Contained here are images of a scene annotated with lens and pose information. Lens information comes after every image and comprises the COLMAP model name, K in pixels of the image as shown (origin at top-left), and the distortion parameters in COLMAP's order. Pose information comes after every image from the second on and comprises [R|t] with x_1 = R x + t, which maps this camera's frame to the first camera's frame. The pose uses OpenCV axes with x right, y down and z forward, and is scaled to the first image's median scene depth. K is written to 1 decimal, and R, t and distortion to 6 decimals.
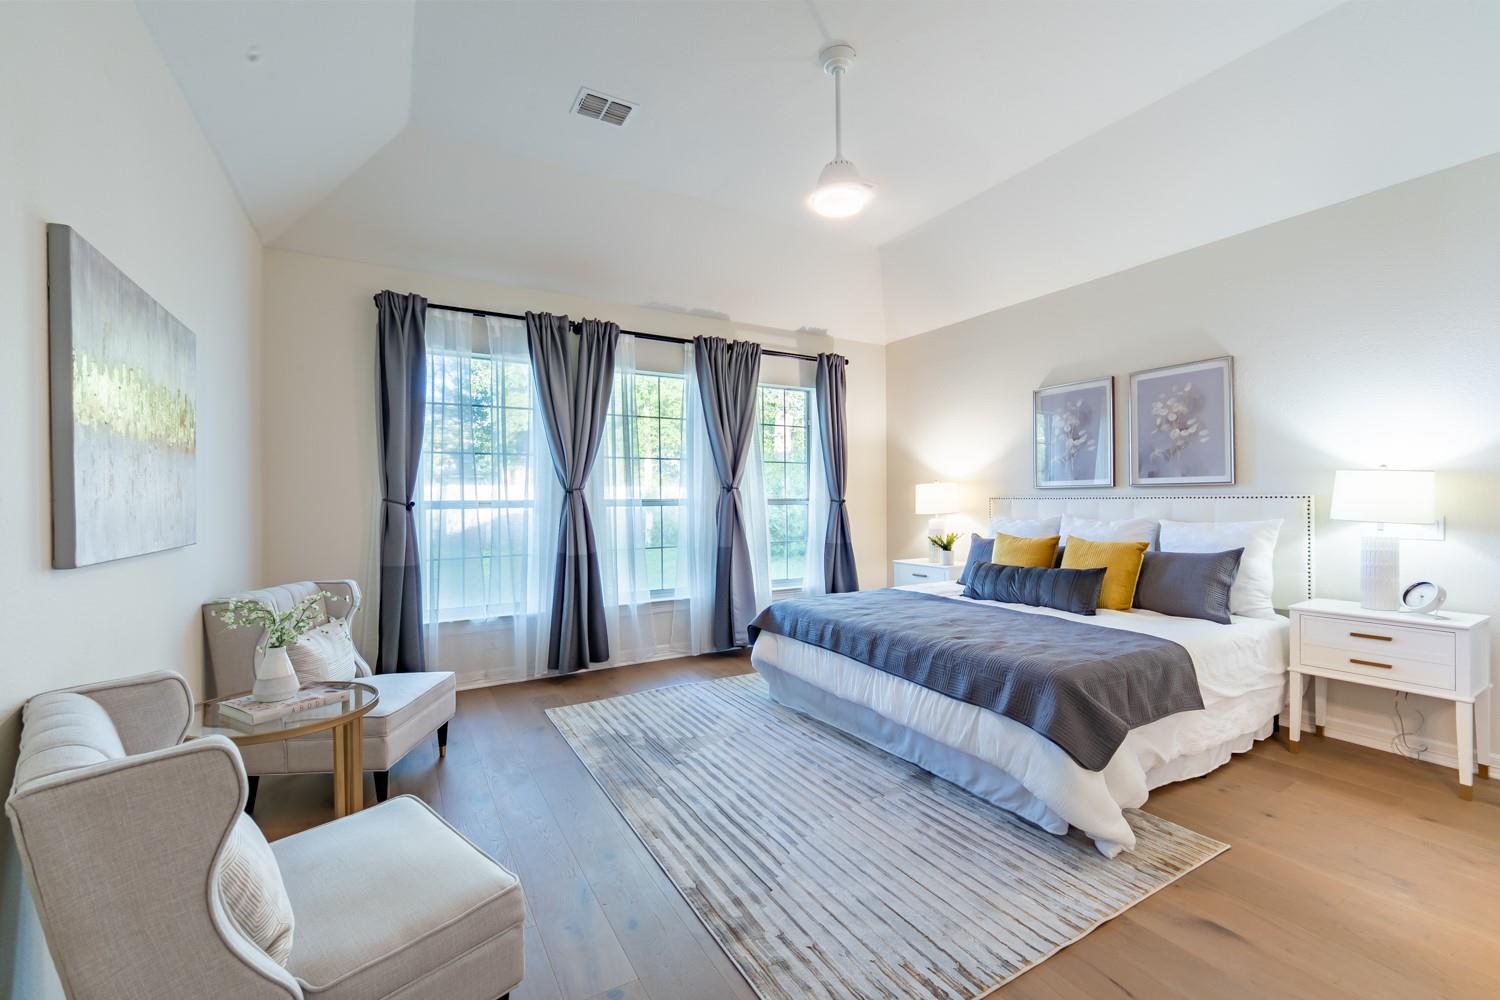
lens RADIAL K [[611.5, 0, 755.2], [0, 611.5, 501.5], [0, 0, 1]] dist [-0.008733, 0.000020]
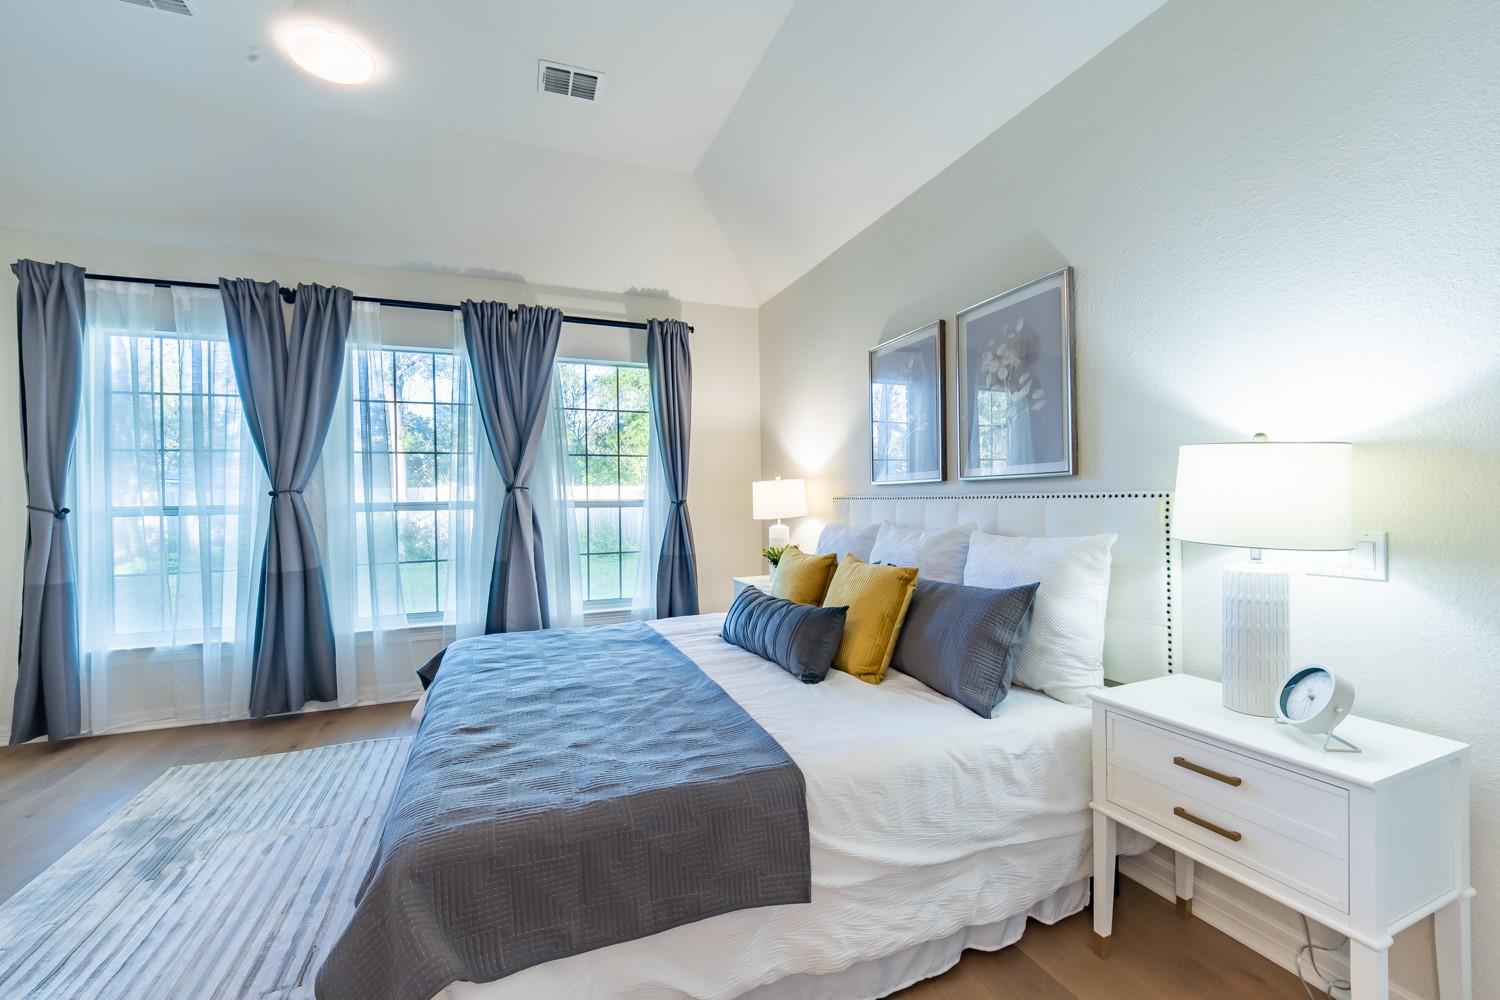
lens RADIAL K [[618.5, 0, 750.0], [0, 618.5, 500.0], [0, 0, 1]] dist [0.013721, -0.016683]
pose [[0.989320, -0.005981, -0.145639, 0.441474], [0.006025, 0.999982, -0.000139, -0.004158], [0.145637, -0.000740, 0.989338, 0.263868]]
